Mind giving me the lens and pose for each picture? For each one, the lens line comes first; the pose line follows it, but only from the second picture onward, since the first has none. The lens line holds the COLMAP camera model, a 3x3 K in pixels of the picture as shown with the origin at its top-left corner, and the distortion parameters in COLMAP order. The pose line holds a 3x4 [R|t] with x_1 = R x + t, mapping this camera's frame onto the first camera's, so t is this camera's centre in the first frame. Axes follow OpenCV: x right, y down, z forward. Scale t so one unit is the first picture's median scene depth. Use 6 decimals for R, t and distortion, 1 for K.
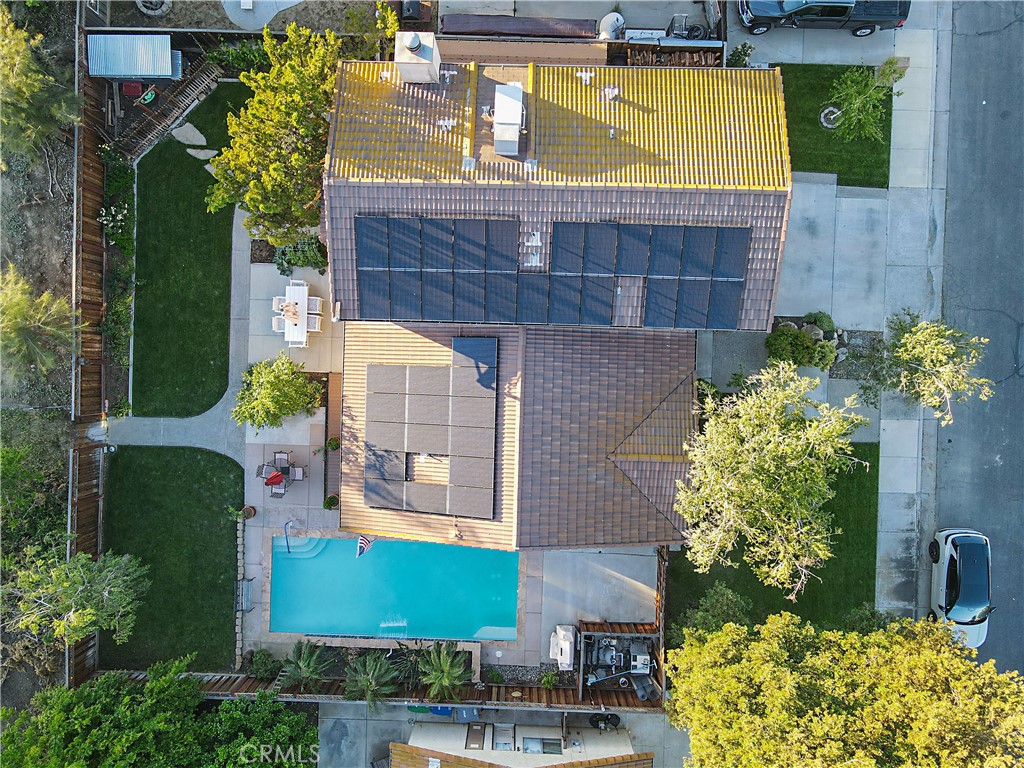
lens RADIAL K [[730.5, 0, 517.3], [0, 730.5, 383.5], [0, 0, 1]] dist [0.008827, 0.000186]
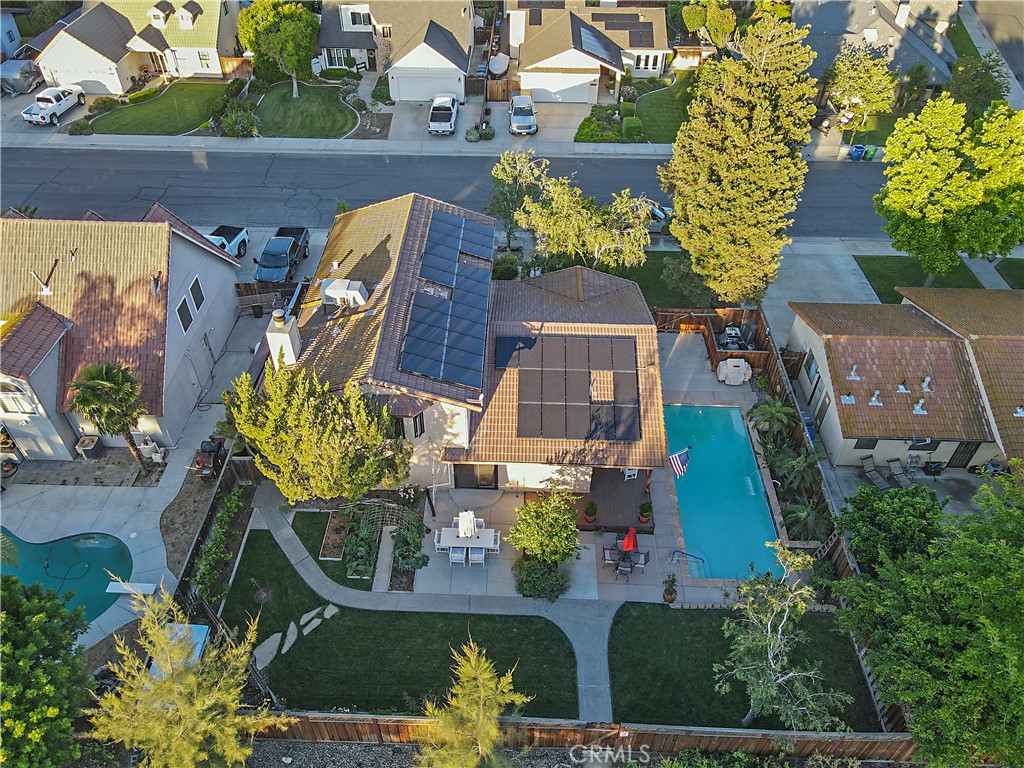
lens RADIAL K [[730.5, 0, 517.3], [0, 730.5, 383.5], [0, 0, 1]] dist [0.008827, 0.000186]
pose [[-0.007107, -0.681928, 0.731385, -1.013168], [0.999952, -0.009738, 0.000637, -0.026631], [0.006688, 0.731355, 0.681964, 0.151883]]
